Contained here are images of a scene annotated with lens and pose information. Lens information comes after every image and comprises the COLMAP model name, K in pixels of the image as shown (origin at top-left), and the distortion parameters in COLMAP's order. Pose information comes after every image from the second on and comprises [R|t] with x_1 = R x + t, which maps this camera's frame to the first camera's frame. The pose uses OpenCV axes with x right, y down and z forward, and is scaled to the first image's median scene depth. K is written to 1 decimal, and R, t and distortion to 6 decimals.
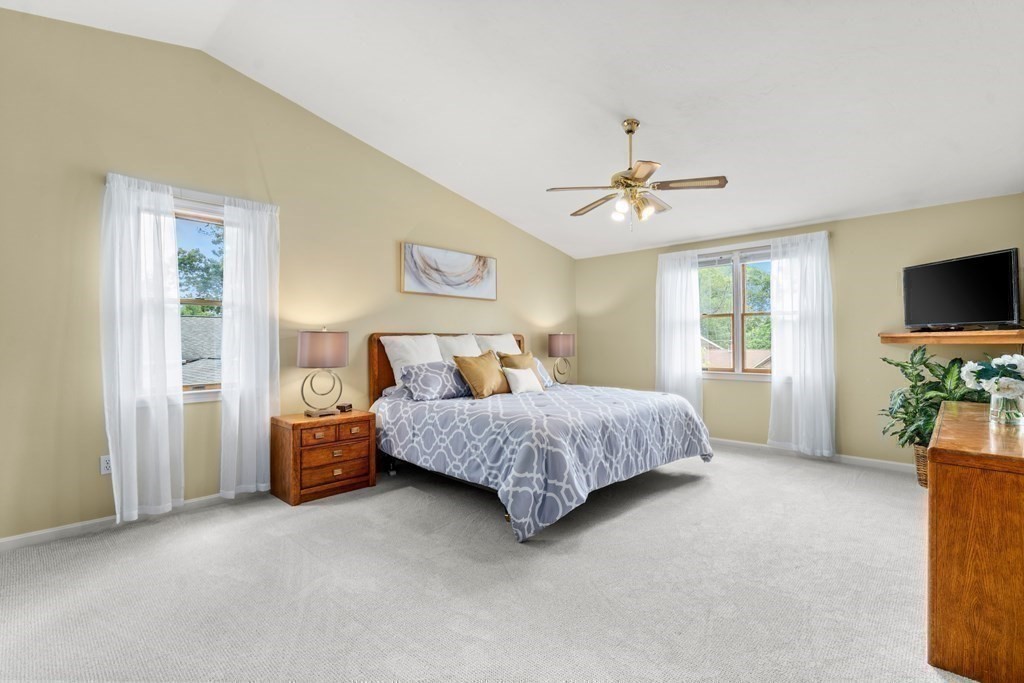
lens RADIAL K [[477.7, 0, 513.8], [0, 477.7, 341.8], [0, 0, 1]] dist [0.000920, 0.000621]
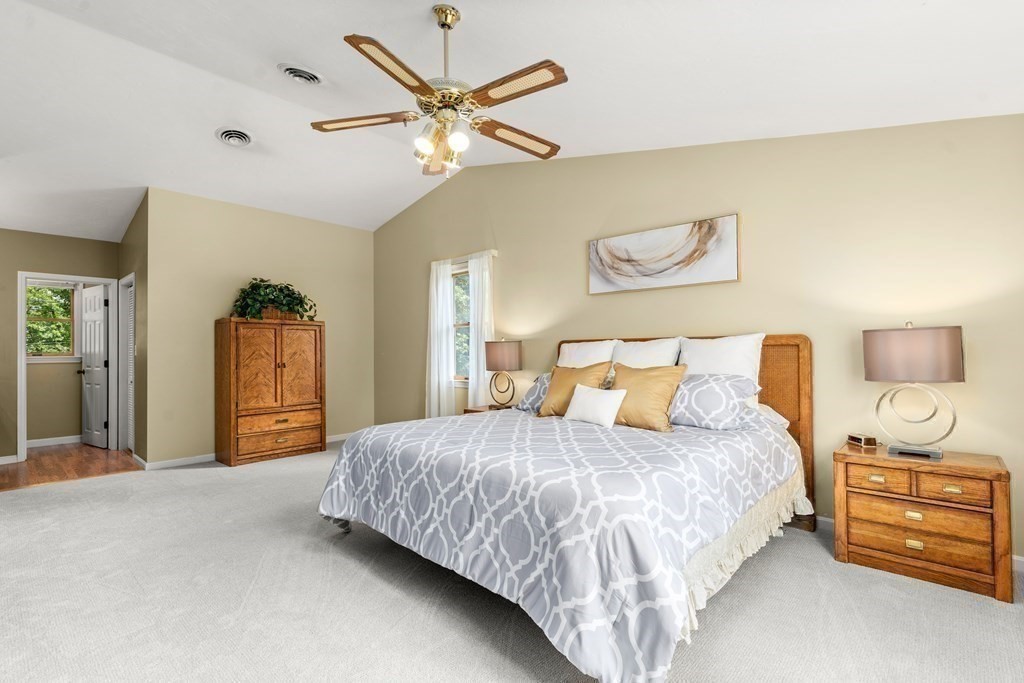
lens RADIAL K [[477.7, 0, 513.8], [0, 477.7, 341.8], [0, 0, 1]] dist [0.000920, 0.000621]
pose [[-0.034728, -0.020015, -0.999196, 0.666089], [-0.010998, 0.999747, -0.019644, 0.004386], [0.999336, 0.010307, -0.034940, 0.860964]]
